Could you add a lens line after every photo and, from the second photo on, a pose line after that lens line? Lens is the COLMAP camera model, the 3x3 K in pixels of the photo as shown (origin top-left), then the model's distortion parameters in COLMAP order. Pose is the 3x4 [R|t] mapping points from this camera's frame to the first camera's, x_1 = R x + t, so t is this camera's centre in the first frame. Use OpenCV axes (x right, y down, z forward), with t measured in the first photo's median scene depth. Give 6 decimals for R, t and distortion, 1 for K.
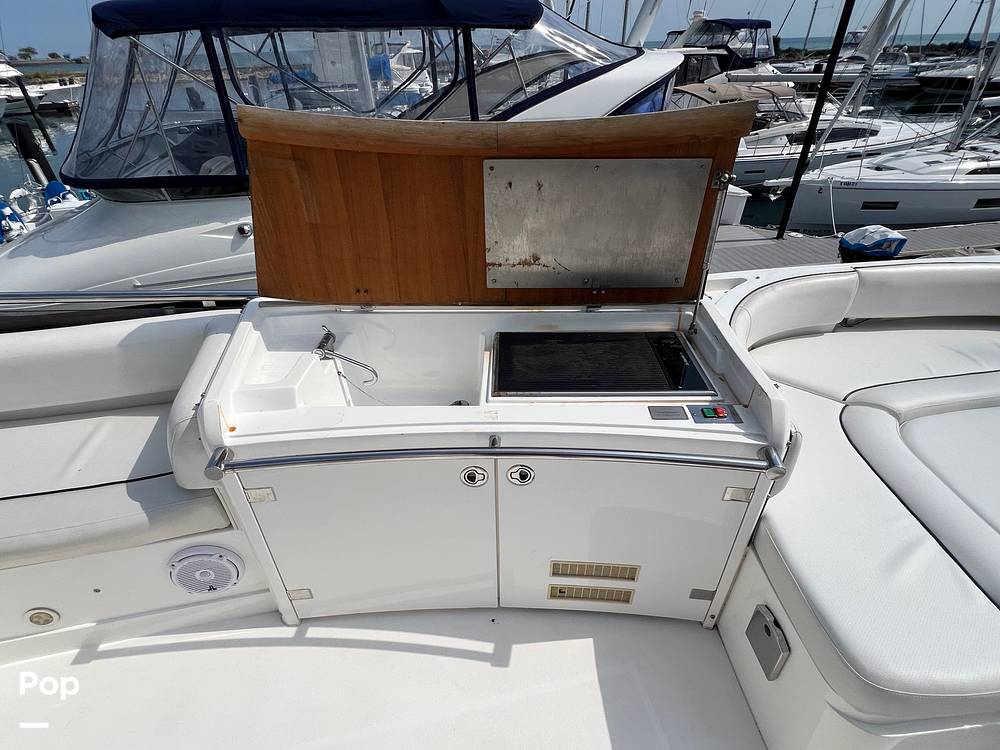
lens RADIAL K [[490.7, 0, 500.0], [0, 490.7, 375.0], [0, 0, 1]] dist [-0.003995, -0.000610]
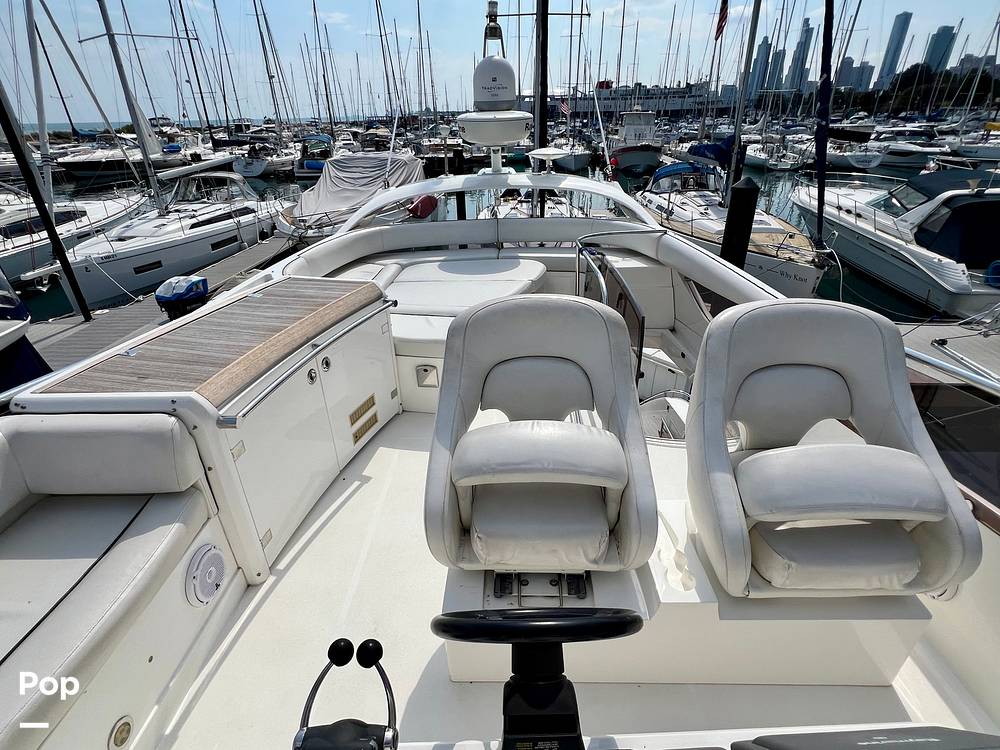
lens RADIAL K [[525.3, 0, 508.2], [0, 525.3, 397.5], [0, 0, 1]] dist [-0.001710, 0.000662]
pose [[0.216536, -0.445253, 0.868828, -0.222916], [0.552587, 0.789561, 0.266911, 0.024188], [-0.804836, 0.422307, 0.417009, -0.042759]]
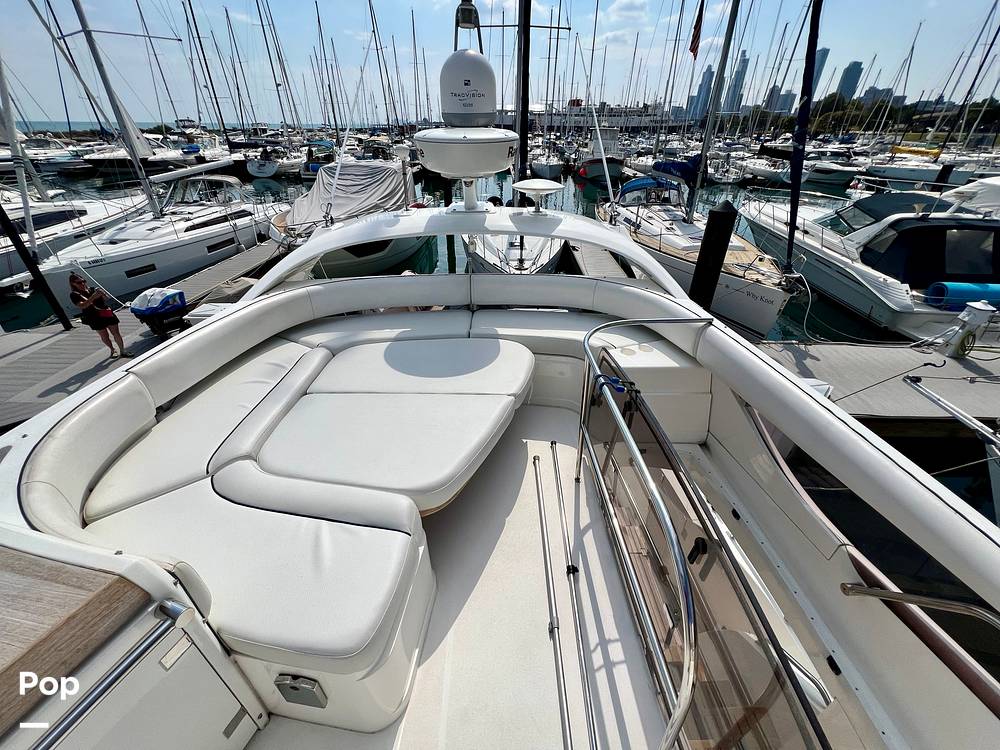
lens RADIAL K [[397.8, 0, 499.3], [0, 397.8, 376.2], [0, 0, 1]] dist [-0.001069, -0.000044]
pose [[0.204396, -0.499960, 0.841583, 0.028777], [0.531811, 0.778505, 0.333326, -0.012438], [-0.821827, 0.379432, 0.425008, -0.008139]]
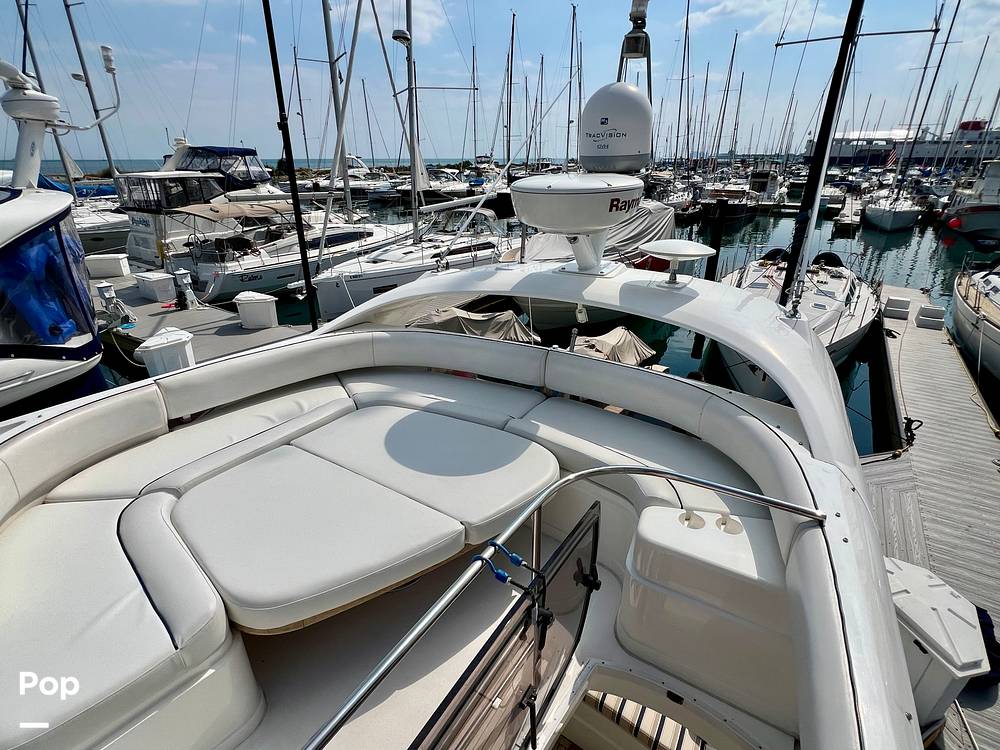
lens RADIAL K [[500.7, 0, 524.0], [0, 500.7, 371.8], [0, 0, 1]] dist [-0.005879, -0.000626]
pose [[0.689310, -0.265966, 0.673880, 0.103632], [0.391455, 0.919431, -0.037538, 0.031485], [-0.609602, 0.289669, 0.737887, -0.089427]]
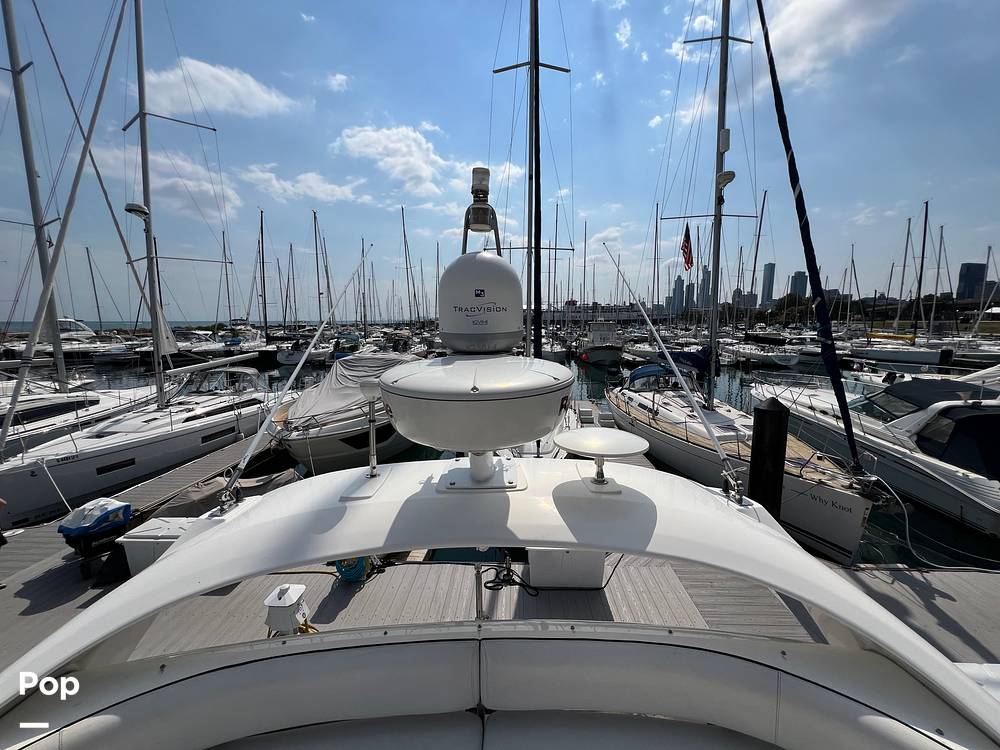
lens RADIAL K [[375.9, 0, 493.1], [0, 375.9, 378.5], [0, 0, 1]] dist [0.001294, 0.000257]
pose [[0.235575, -0.130386, 0.963070, 0.204979], [0.536199, 0.843923, -0.016904, -0.055233], [-0.810552, 0.520379, 0.268720, 0.021792]]
